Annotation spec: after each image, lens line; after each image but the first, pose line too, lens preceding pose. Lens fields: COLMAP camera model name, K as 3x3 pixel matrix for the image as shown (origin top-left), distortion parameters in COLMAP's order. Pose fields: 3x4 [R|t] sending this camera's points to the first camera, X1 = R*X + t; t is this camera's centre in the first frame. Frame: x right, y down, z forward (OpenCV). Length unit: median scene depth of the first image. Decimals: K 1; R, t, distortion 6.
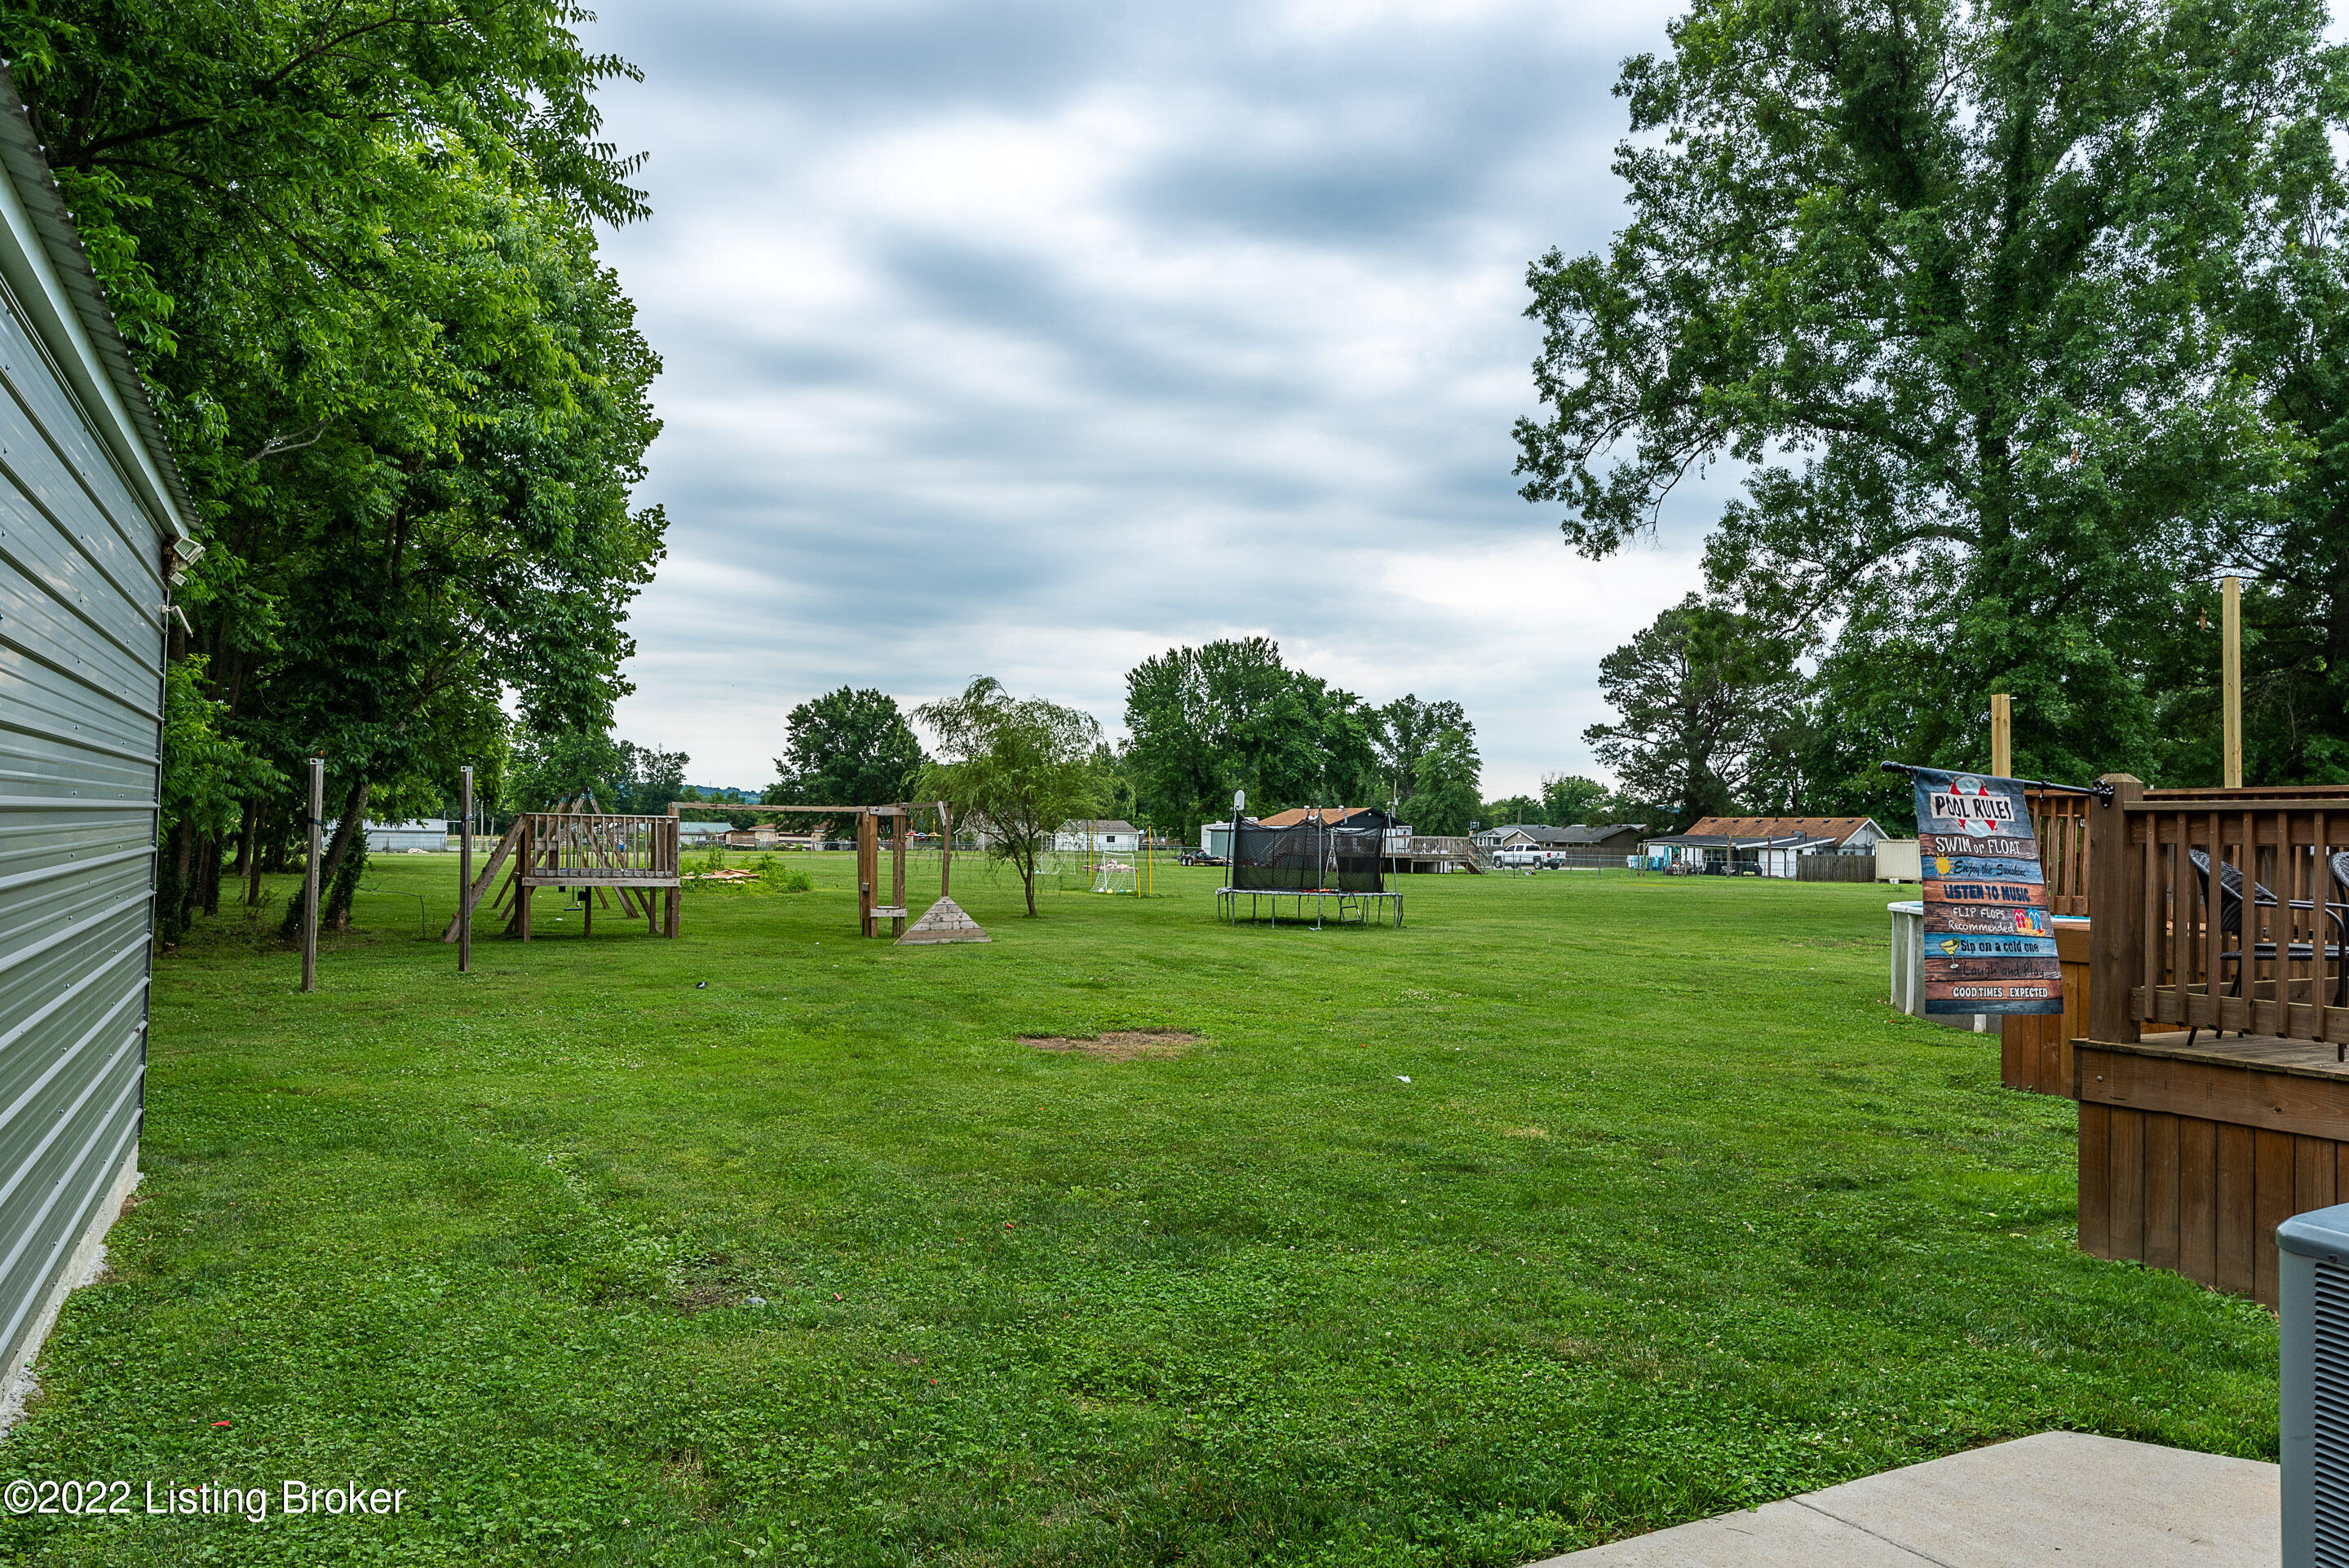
lens RADIAL K [[1556.0, 0, 1169.9], [0, 1556.0, 800.2], [0, 0, 1]] dist [0.036995, -0.000019]
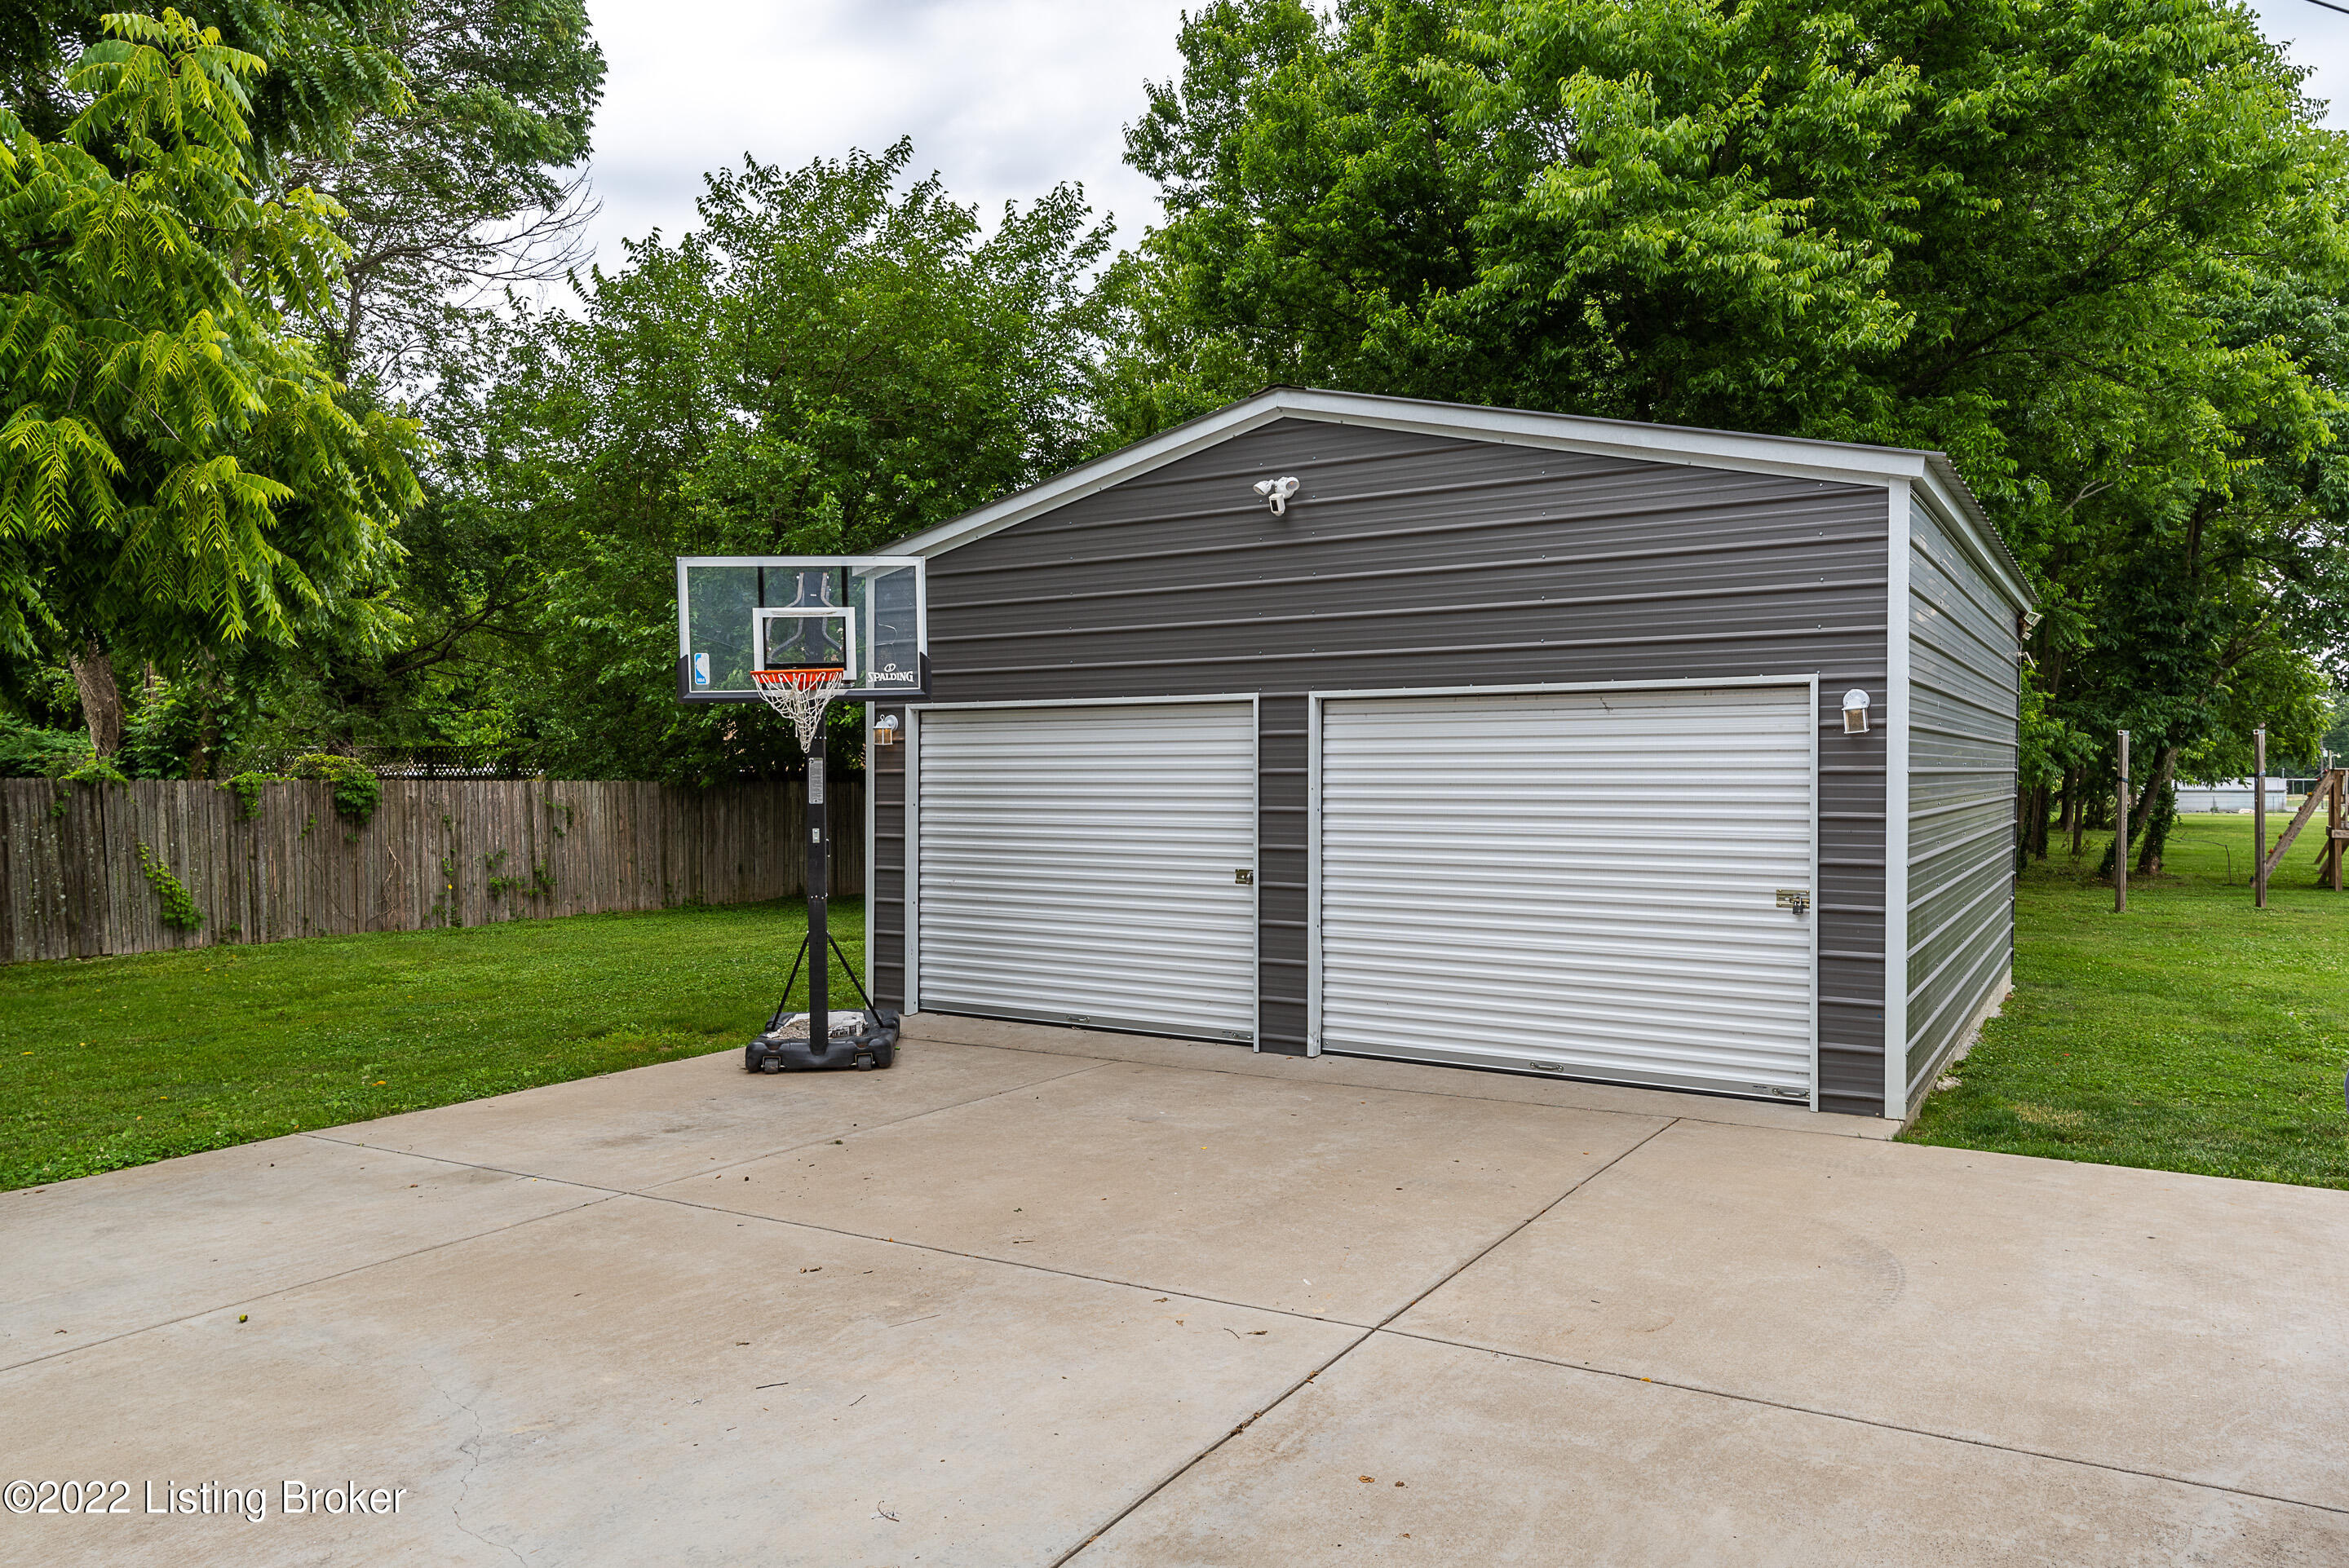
lens RADIAL K [[1556.0, 0, 1161.8], [0, 1556.0, 808.2], [0, 0, 1]] dist [0.036995, -0.000019]
pose [[0.495464, -0.005169, -0.868613, 0.147446], [0.030096, 0.999484, 0.011220, -0.001059], [0.868107, -0.031701, 0.495363, -0.251719]]
